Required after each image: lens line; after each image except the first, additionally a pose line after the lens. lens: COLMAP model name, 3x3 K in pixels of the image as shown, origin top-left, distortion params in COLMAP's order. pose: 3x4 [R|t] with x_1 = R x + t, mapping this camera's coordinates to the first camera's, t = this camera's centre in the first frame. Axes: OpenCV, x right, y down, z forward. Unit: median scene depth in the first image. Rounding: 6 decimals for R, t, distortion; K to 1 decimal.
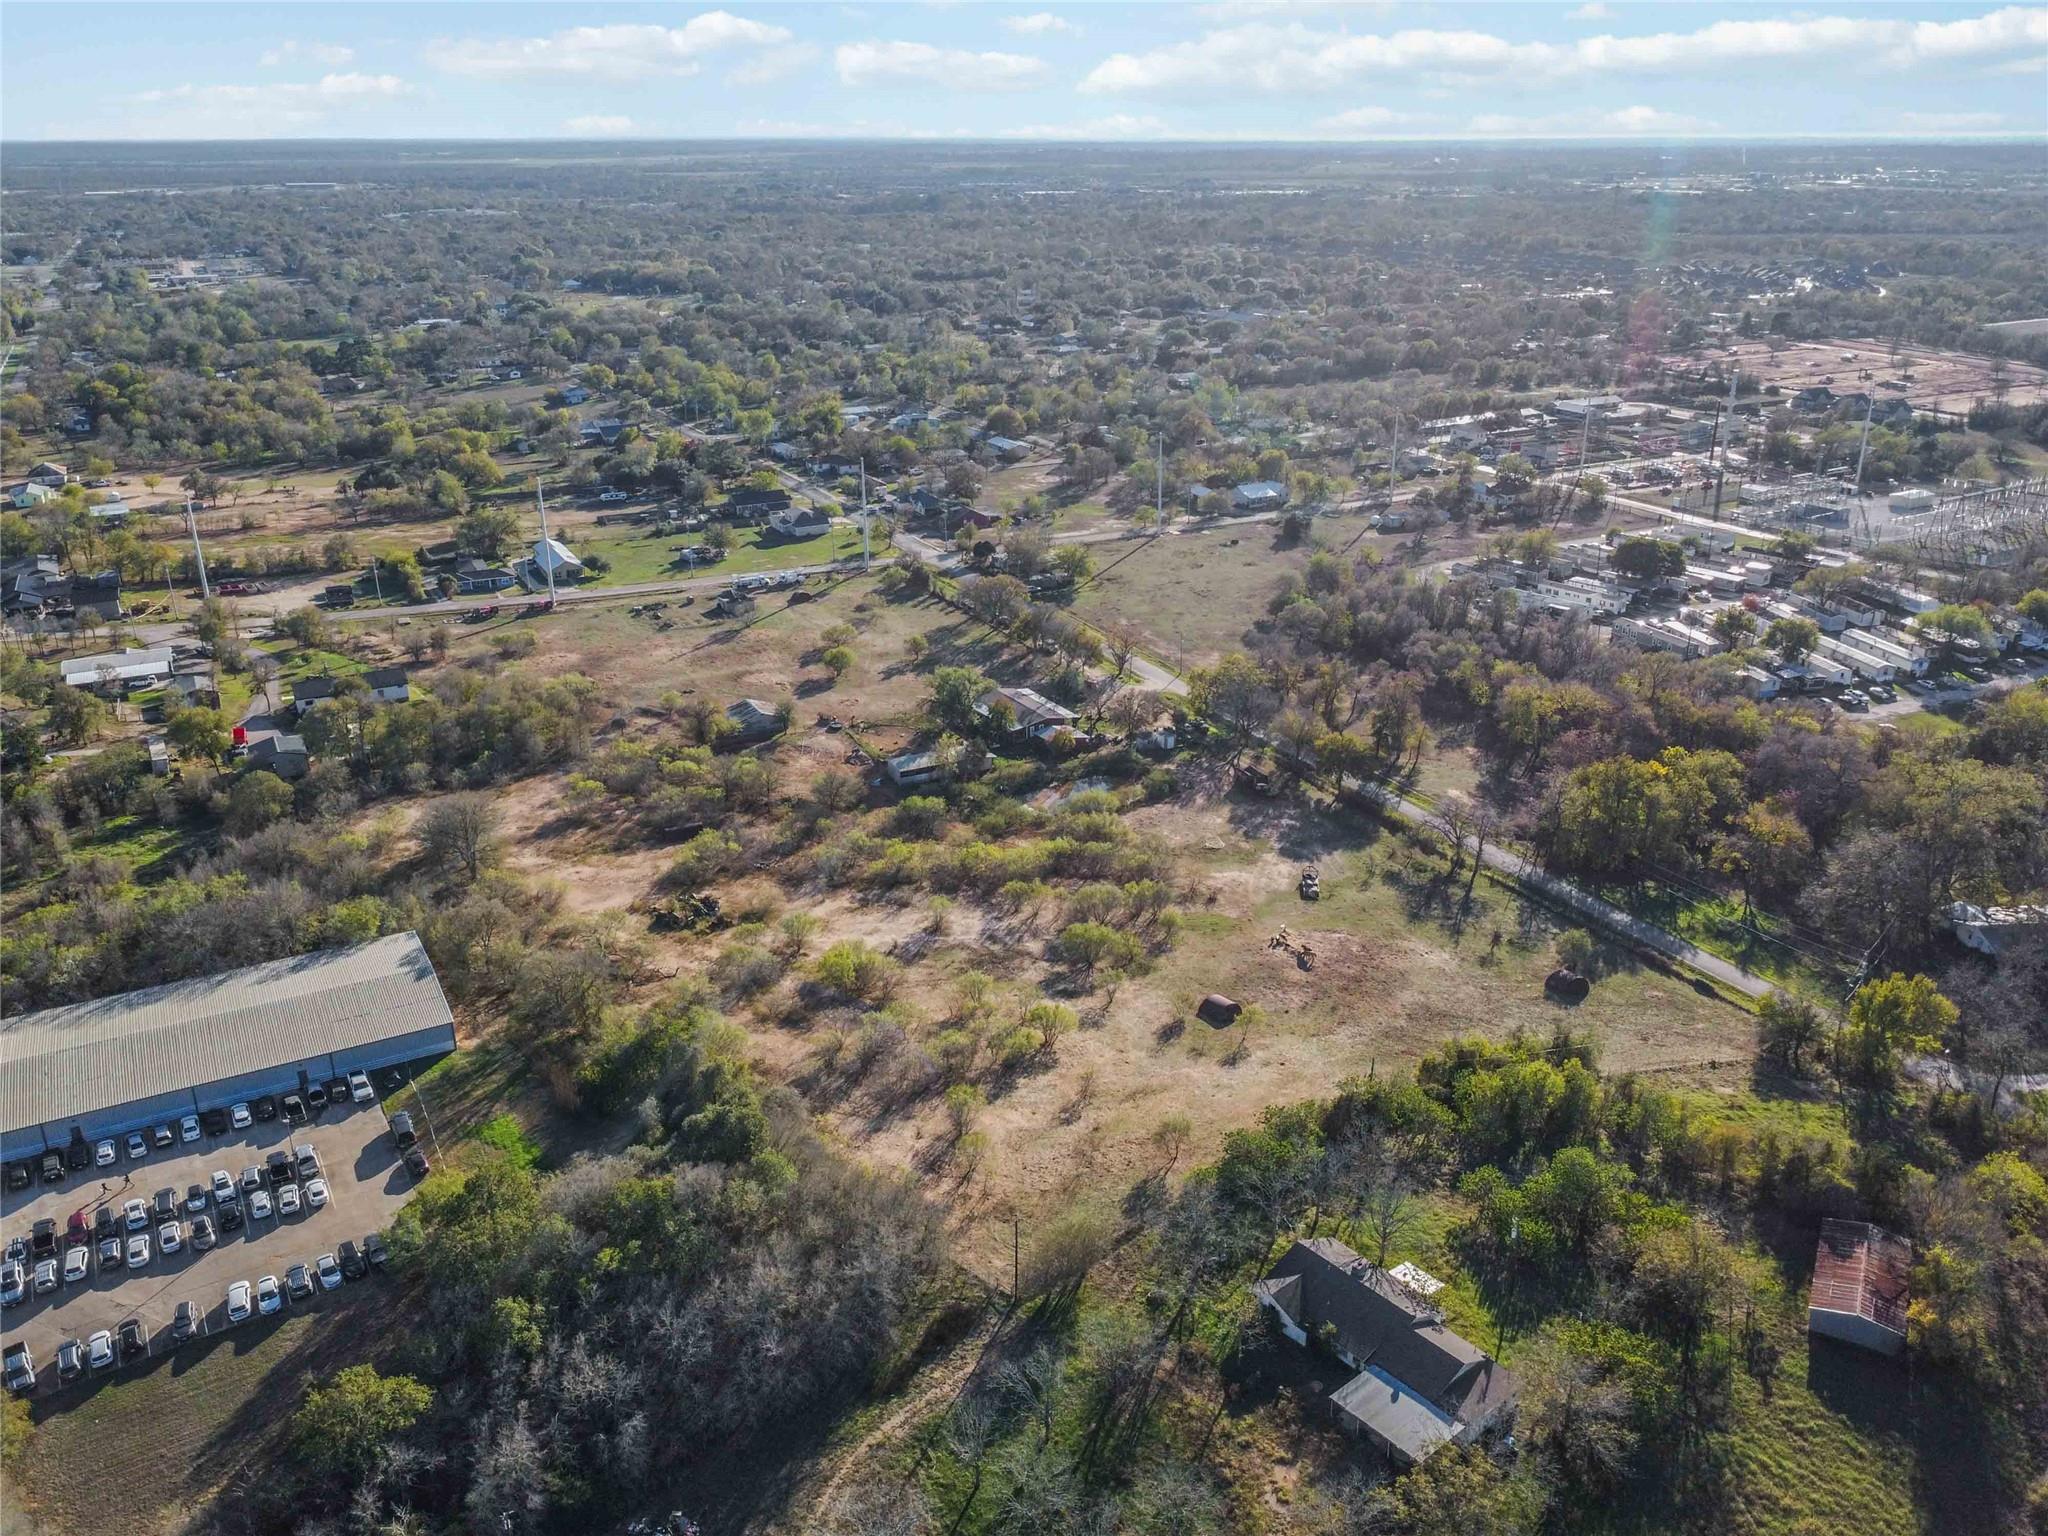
lens RADIAL K [[1565.2, 0, 1024.0], [0, 1565.2, 768.0], [0, 0, 1]] dist [0.002367, 0.000435]
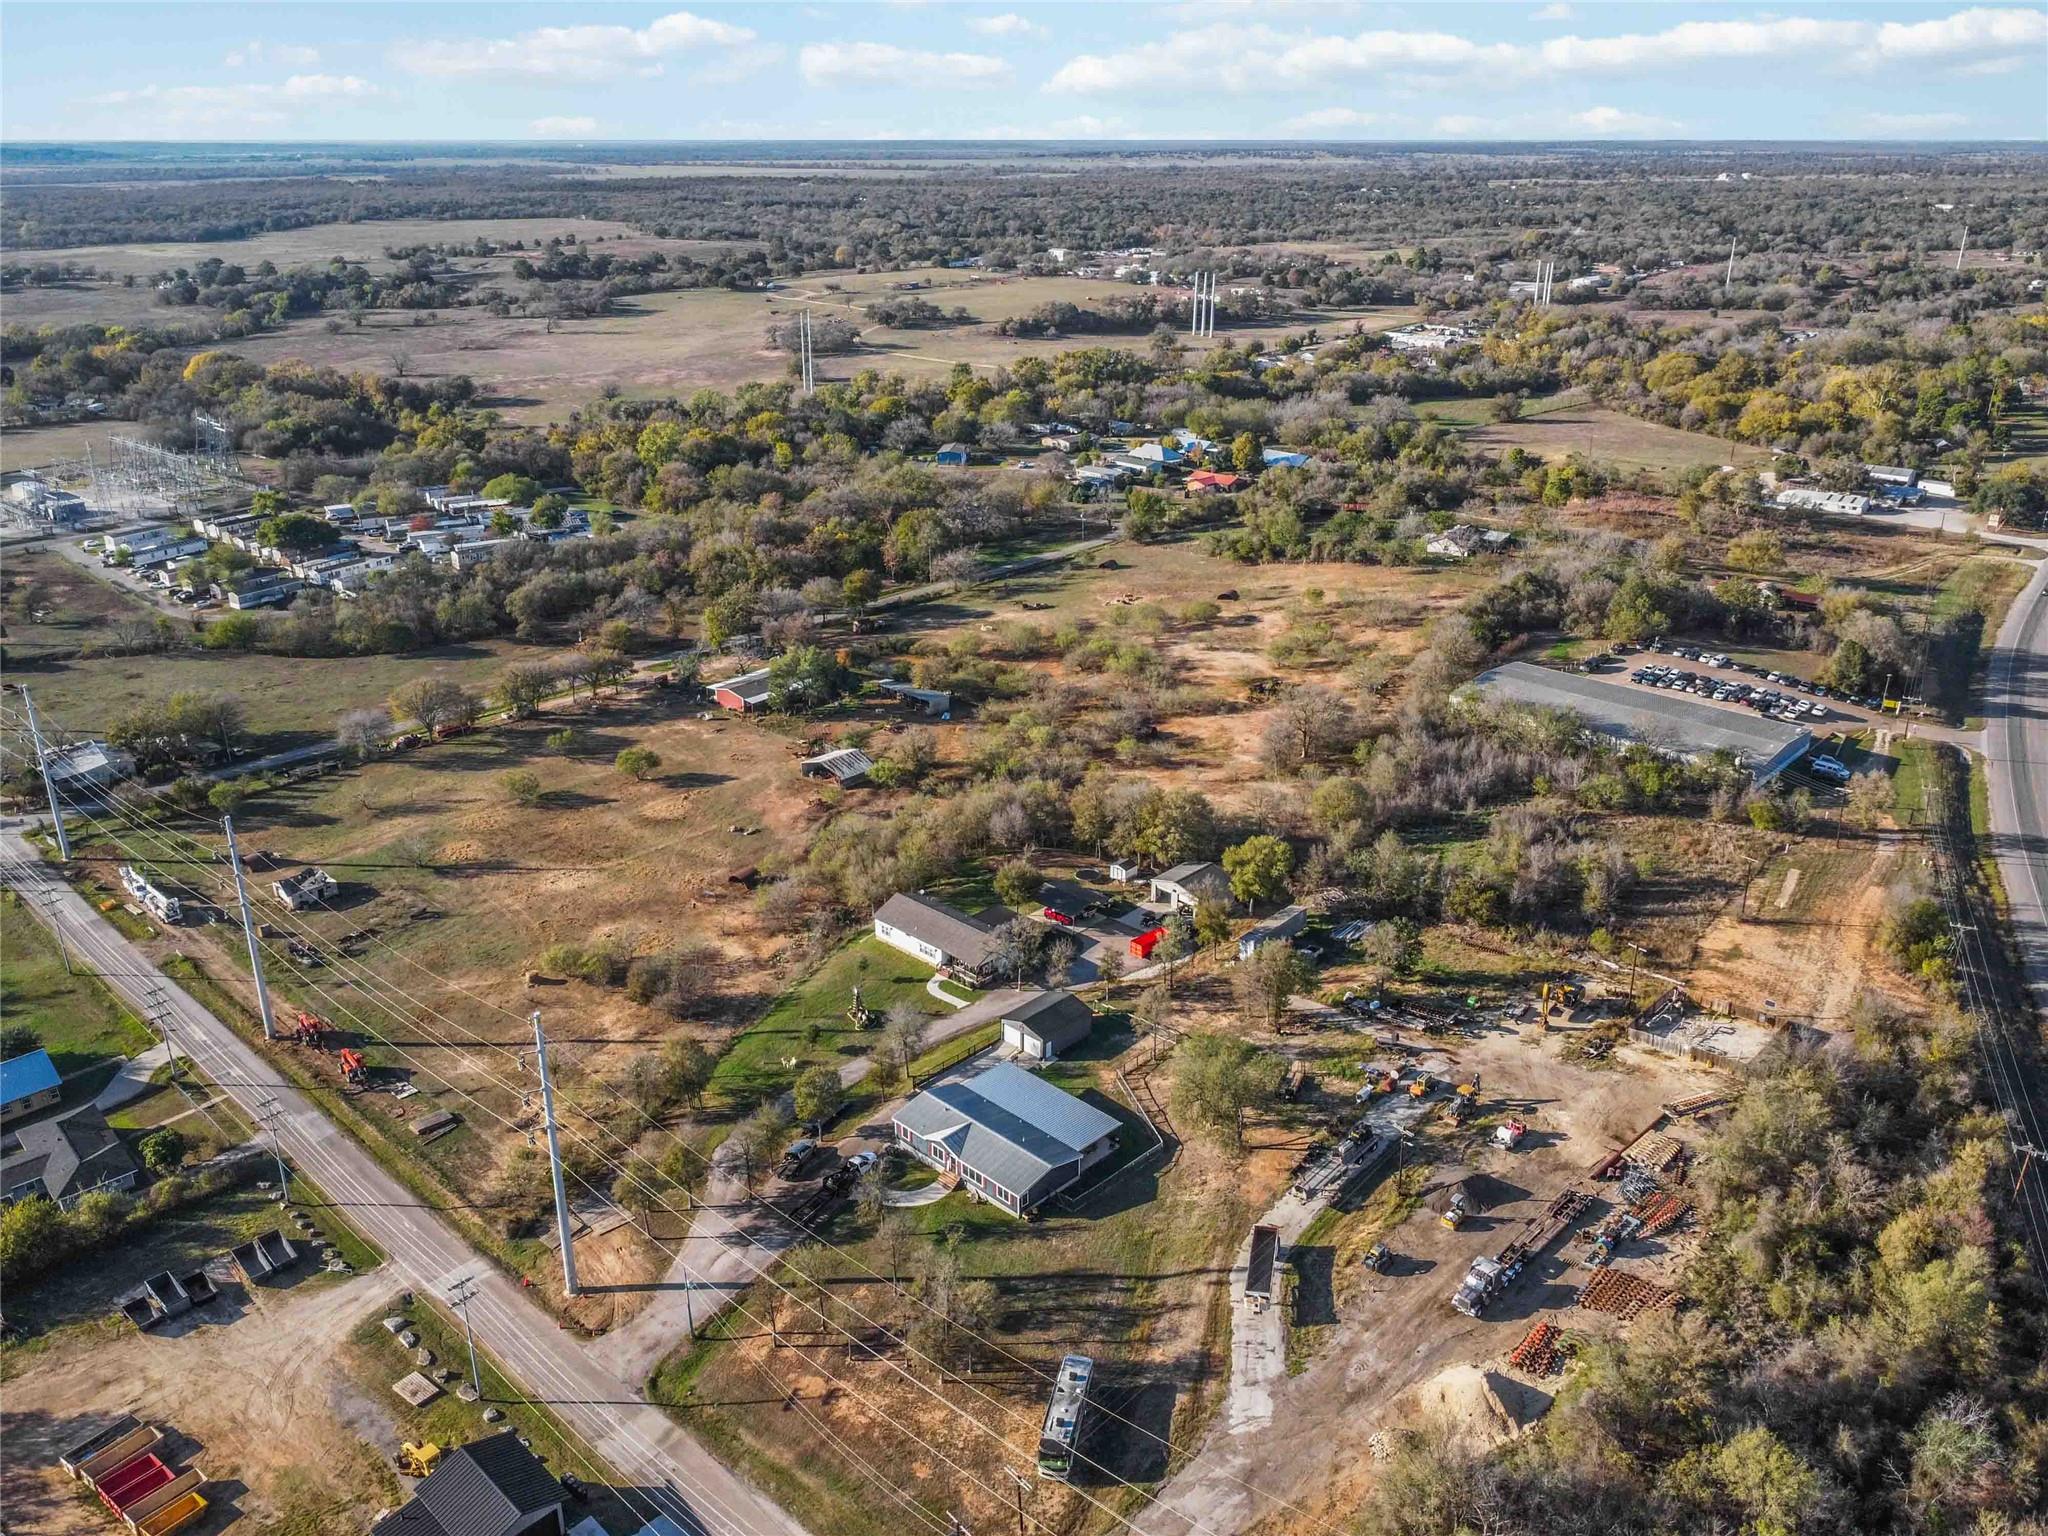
lens RADIAL K [[1581.0, 0, 1024.0], [0, 1581.0, 768.0], [0, 0, 1]] dist [0.004229, -0.003382]
pose [[-0.293851, -0.353887, 0.887928, -0.832795], [0.364023, 0.817504, 0.446290, -0.327906], [-0.883820, 0.454369, -0.111401, 0.808310]]
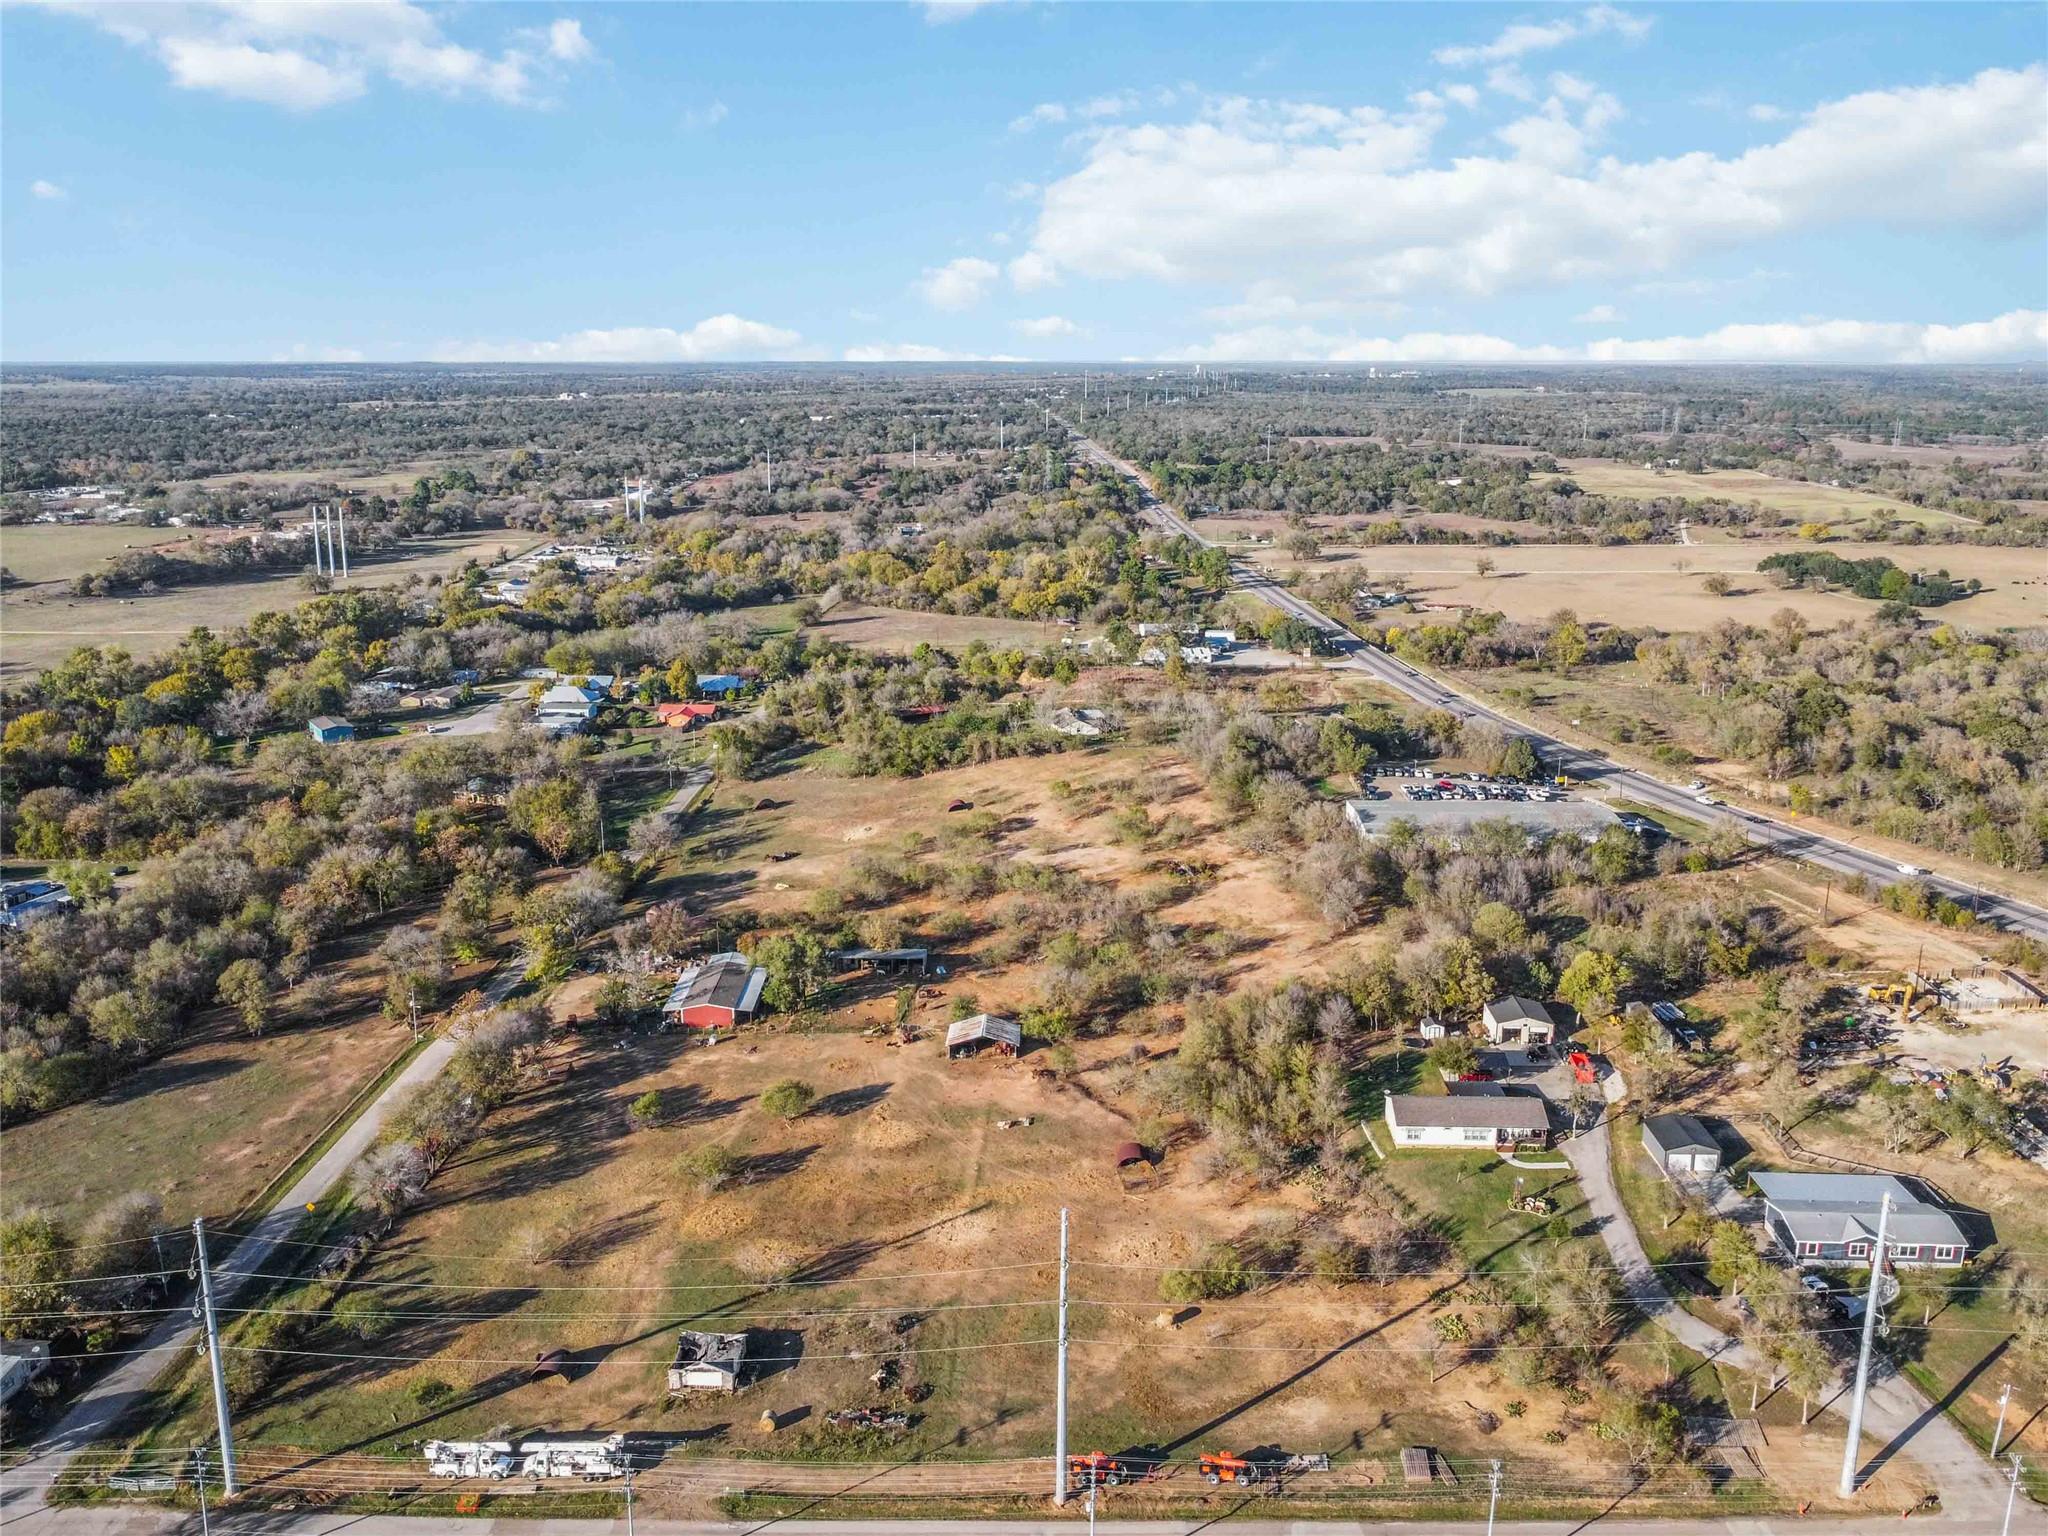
lens RADIAL K [[1647.6, 0, 1024.0], [0, 1647.6, 768.0], [0, 0, 1]] dist [0.000981, 0.003548]
pose [[-0.858346, -0.124306, 0.497785, -0.492170], [0.194426, 0.819043, 0.539784, -0.498014], [-0.474806, 0.560104, -0.678854, 1.208624]]
